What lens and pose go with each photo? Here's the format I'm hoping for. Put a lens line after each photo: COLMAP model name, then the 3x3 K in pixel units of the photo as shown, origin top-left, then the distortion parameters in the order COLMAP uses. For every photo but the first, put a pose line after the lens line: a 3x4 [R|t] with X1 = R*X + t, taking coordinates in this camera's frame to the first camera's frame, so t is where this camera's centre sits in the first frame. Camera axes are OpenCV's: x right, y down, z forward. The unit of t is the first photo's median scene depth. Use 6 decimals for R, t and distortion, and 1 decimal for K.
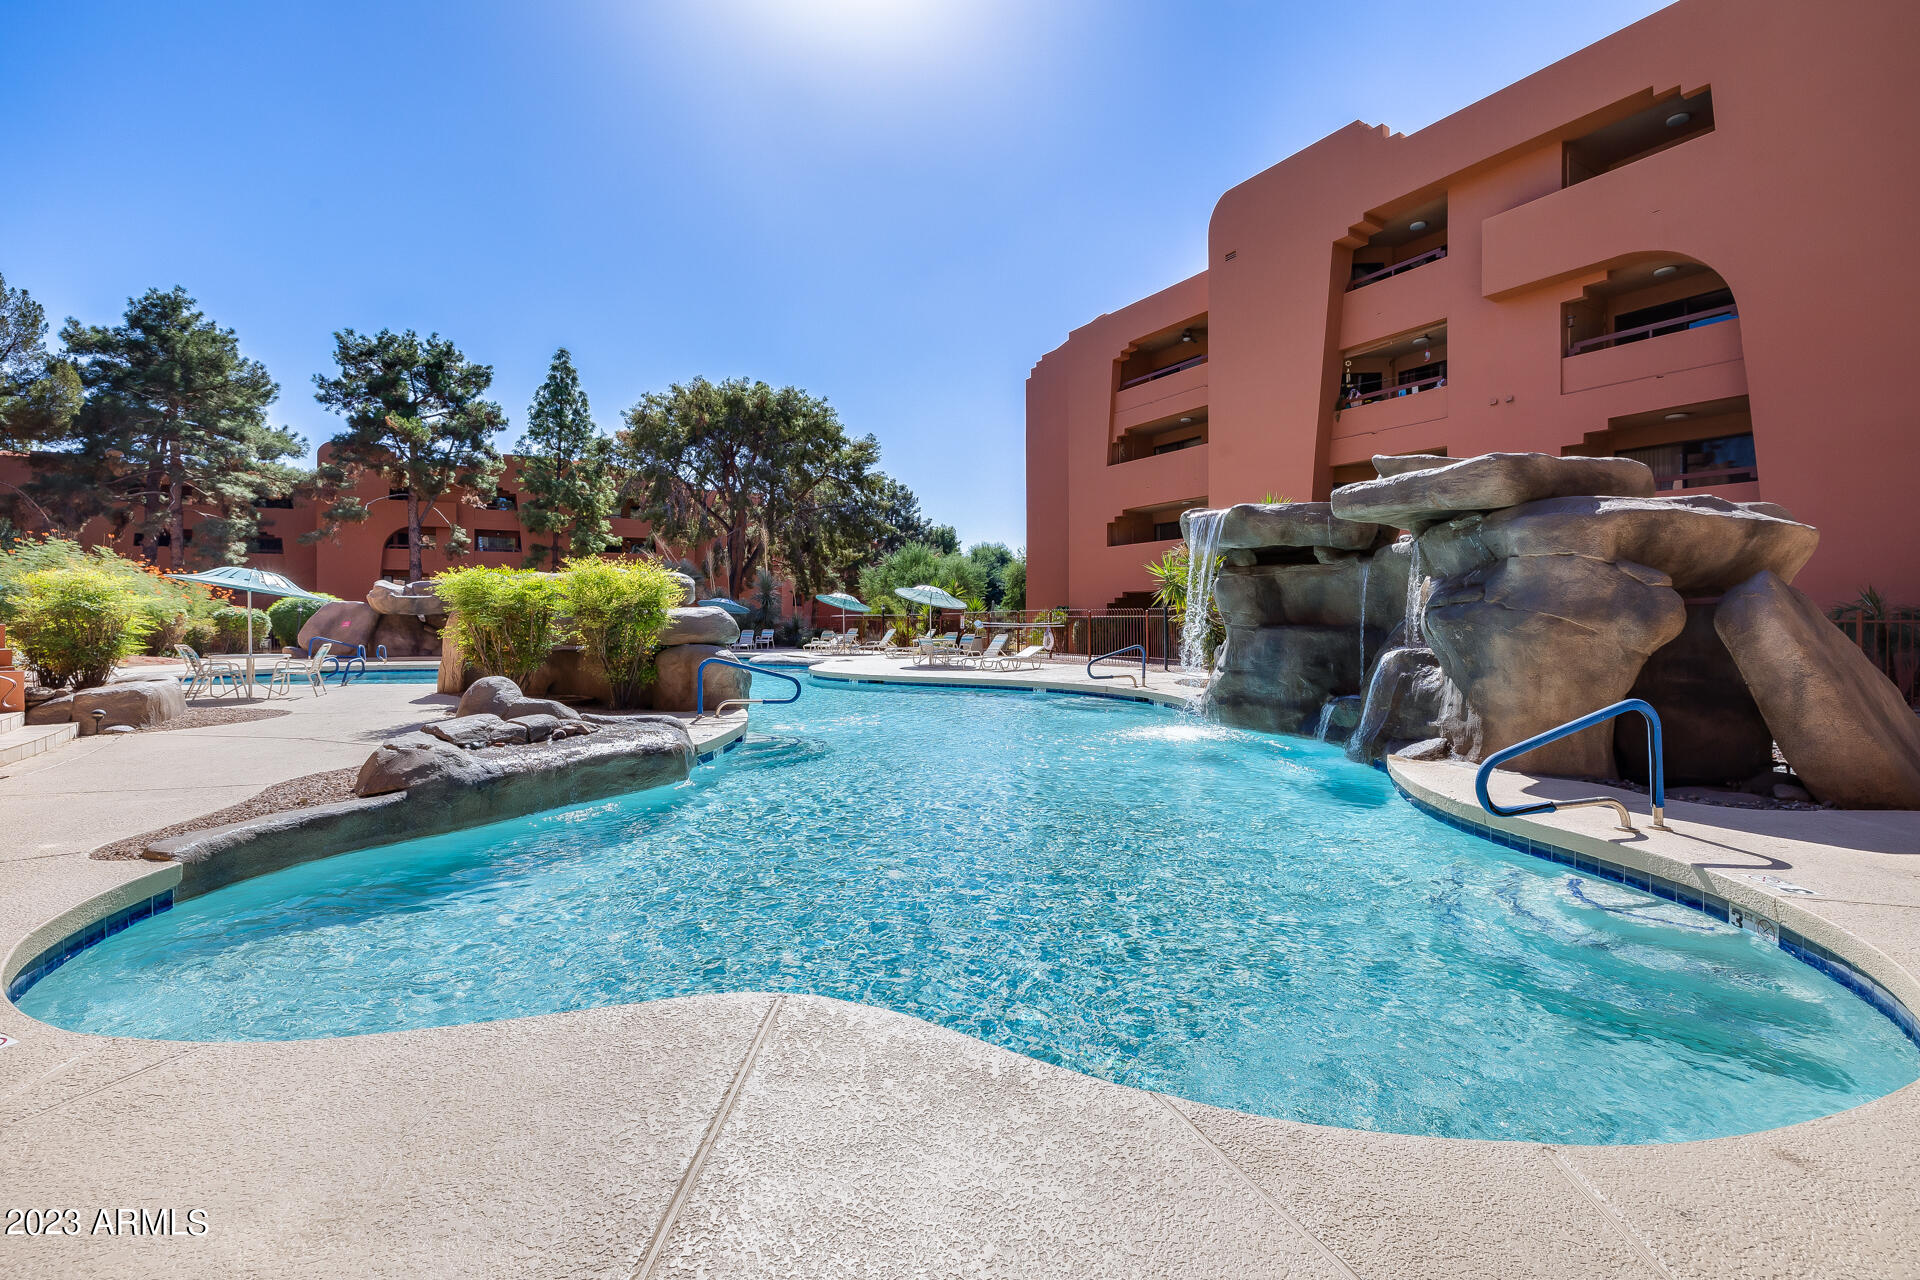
lens RADIAL K [[835.2, 0, 955.6], [0, 835.2, 619.5], [0, 0, 1]] dist [0.001599, 0.000151]
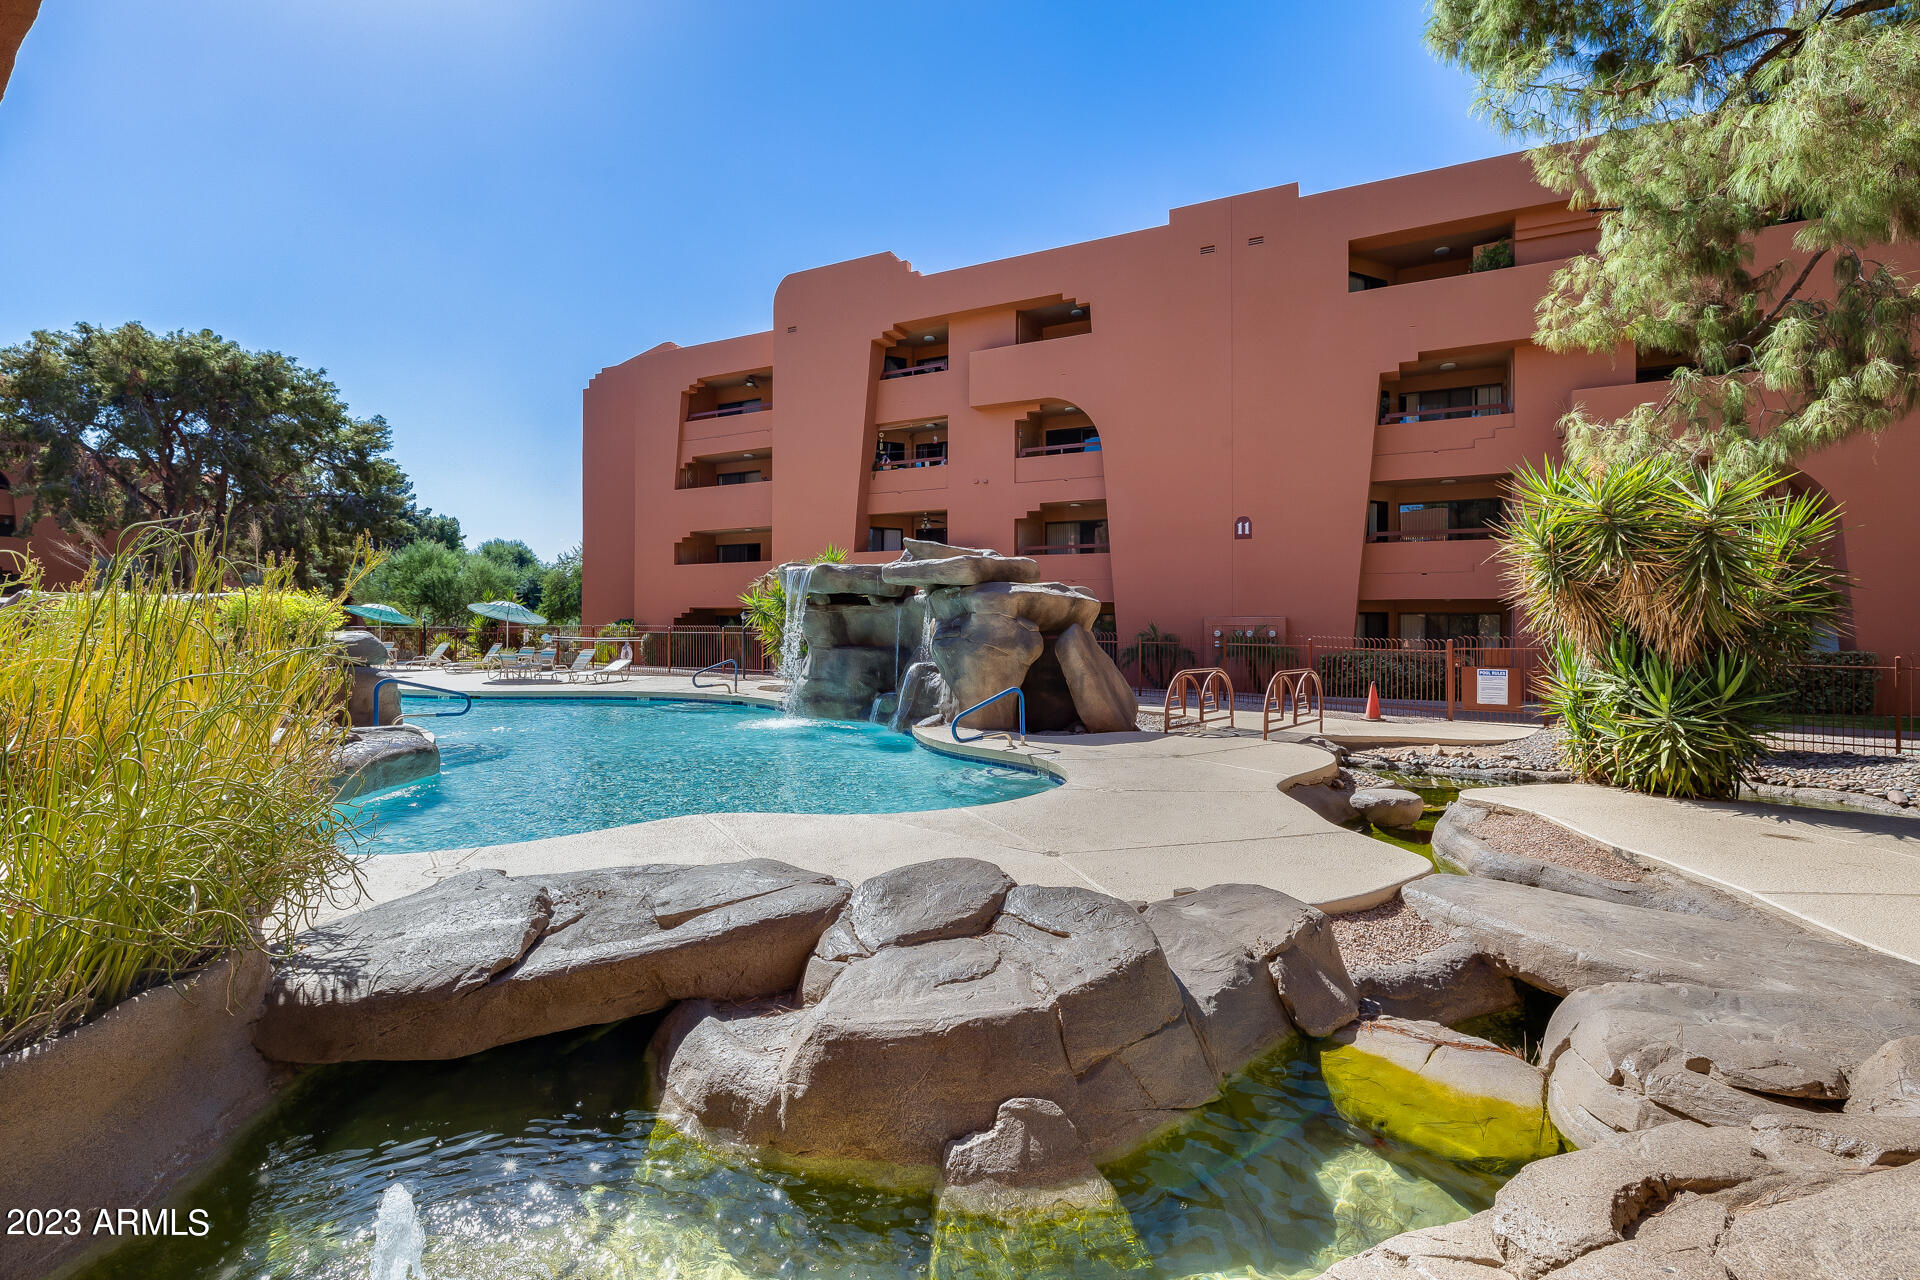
lens RADIAL K [[870.6, 0, 944.8], [0, 870.6, 622.7], [0, 0, 1]] dist [-0.003647, 0.000005]
pose [[0.865357, 0.006666, 0.501112, -0.112984], [-0.005156, 0.999977, -0.004397, -0.014428], [-0.501130, 0.001221, 0.865371, -0.202941]]
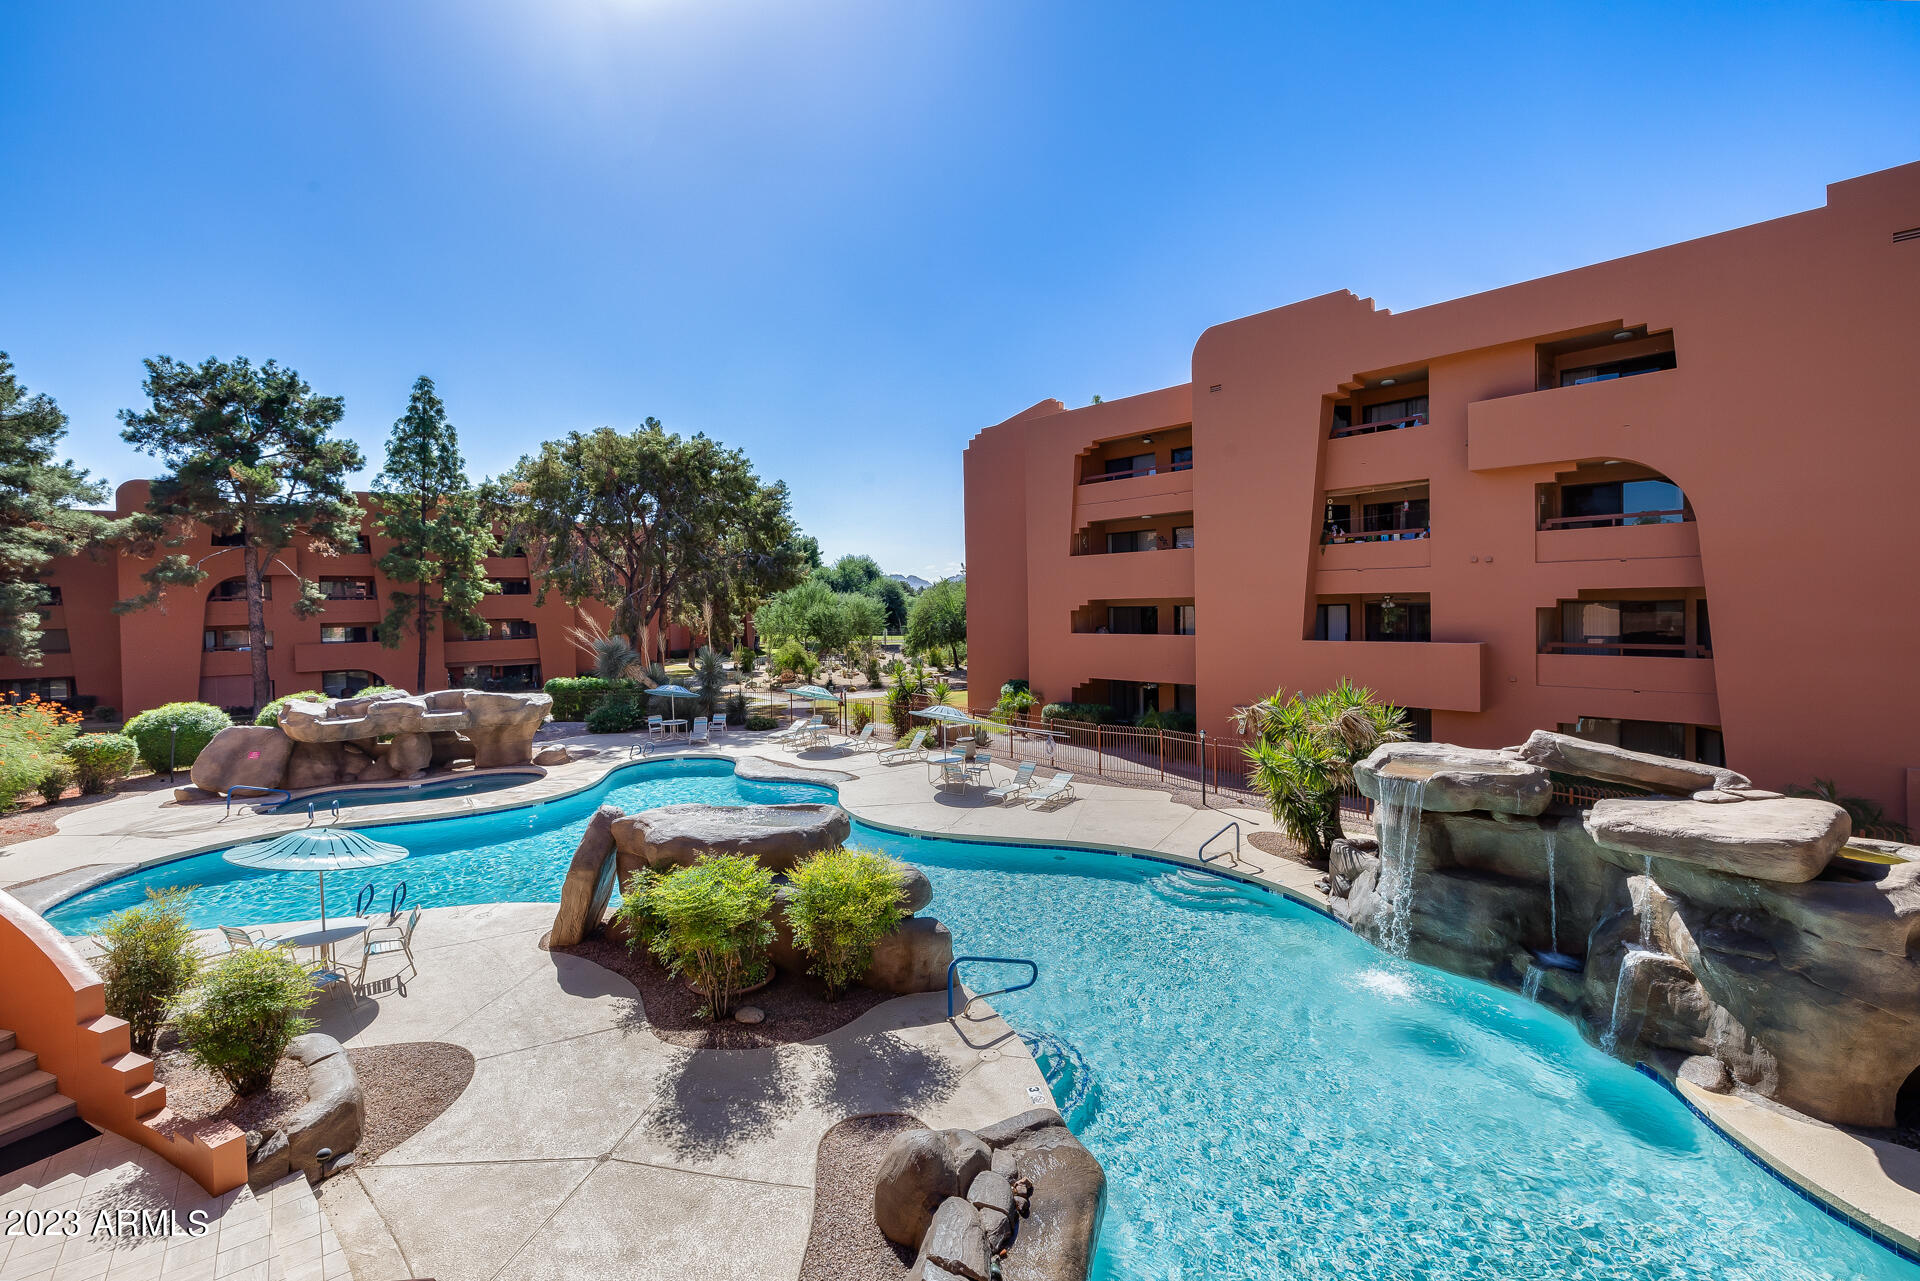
lens RADIAL K [[817.2, 0, 955.6], [0, 817.2, 621.2], [0, 0, 1]] dist [-0.000428, -0.000151]
pose [[0.980353, -0.020767, 0.196157, -0.234901], [0.017738, 0.999695, 0.017184, -0.178319], [-0.196454, -0.013367, 0.980422, 0.035978]]
